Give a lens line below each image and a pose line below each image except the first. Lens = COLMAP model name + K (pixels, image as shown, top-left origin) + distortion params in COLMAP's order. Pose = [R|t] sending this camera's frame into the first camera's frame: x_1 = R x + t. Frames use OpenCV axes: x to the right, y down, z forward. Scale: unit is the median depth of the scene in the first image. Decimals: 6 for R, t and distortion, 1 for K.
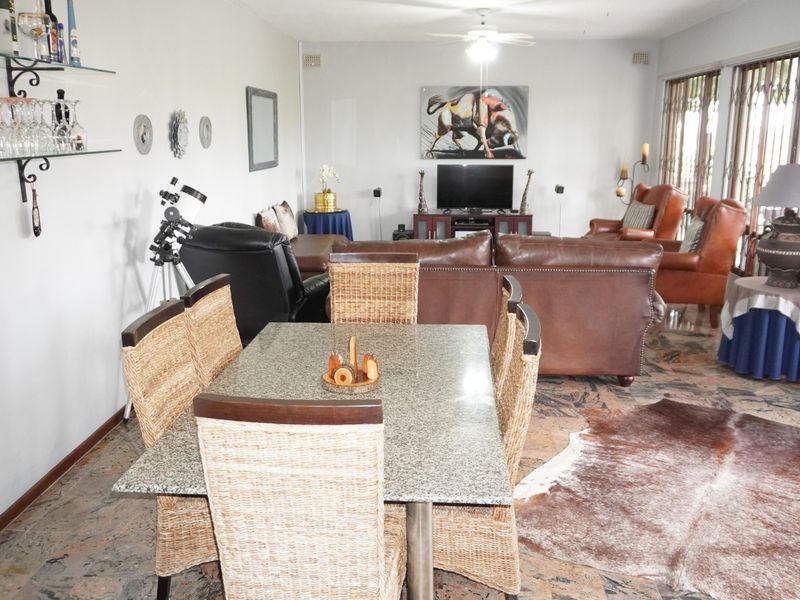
lens RADIAL K [[716.2, 0, 402.1], [0, 716.2, 293.8], [0, 0, 1]] dist [-0.000984, 0.000205]
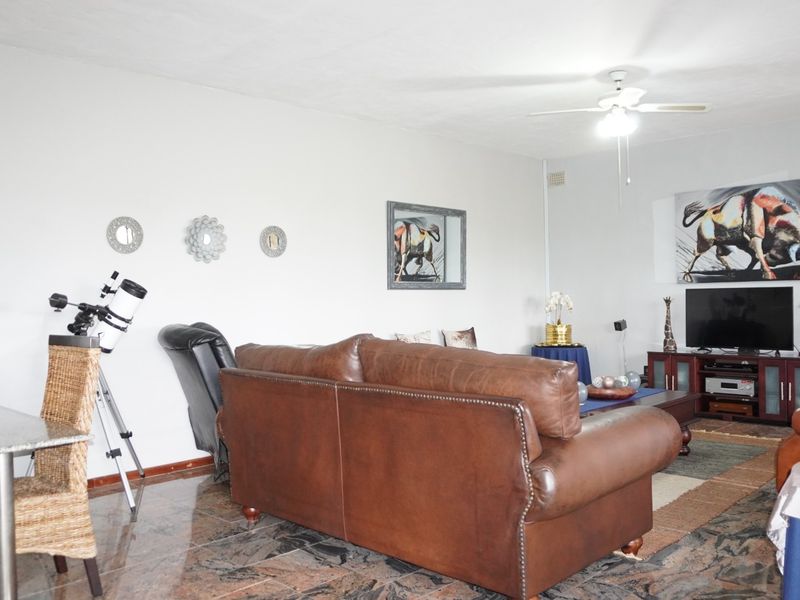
lens RADIAL K [[716.2, 0, 399.1], [0, 716.2, 306.1], [0, 0, 1]] dist [-0.000984, 0.000205]
pose [[0.771188, -0.002812, -0.636601, 0.295132], [-0.125973, 0.979542, -0.156933, -0.003946], [0.624019, 0.201219, 0.755057, 0.233669]]
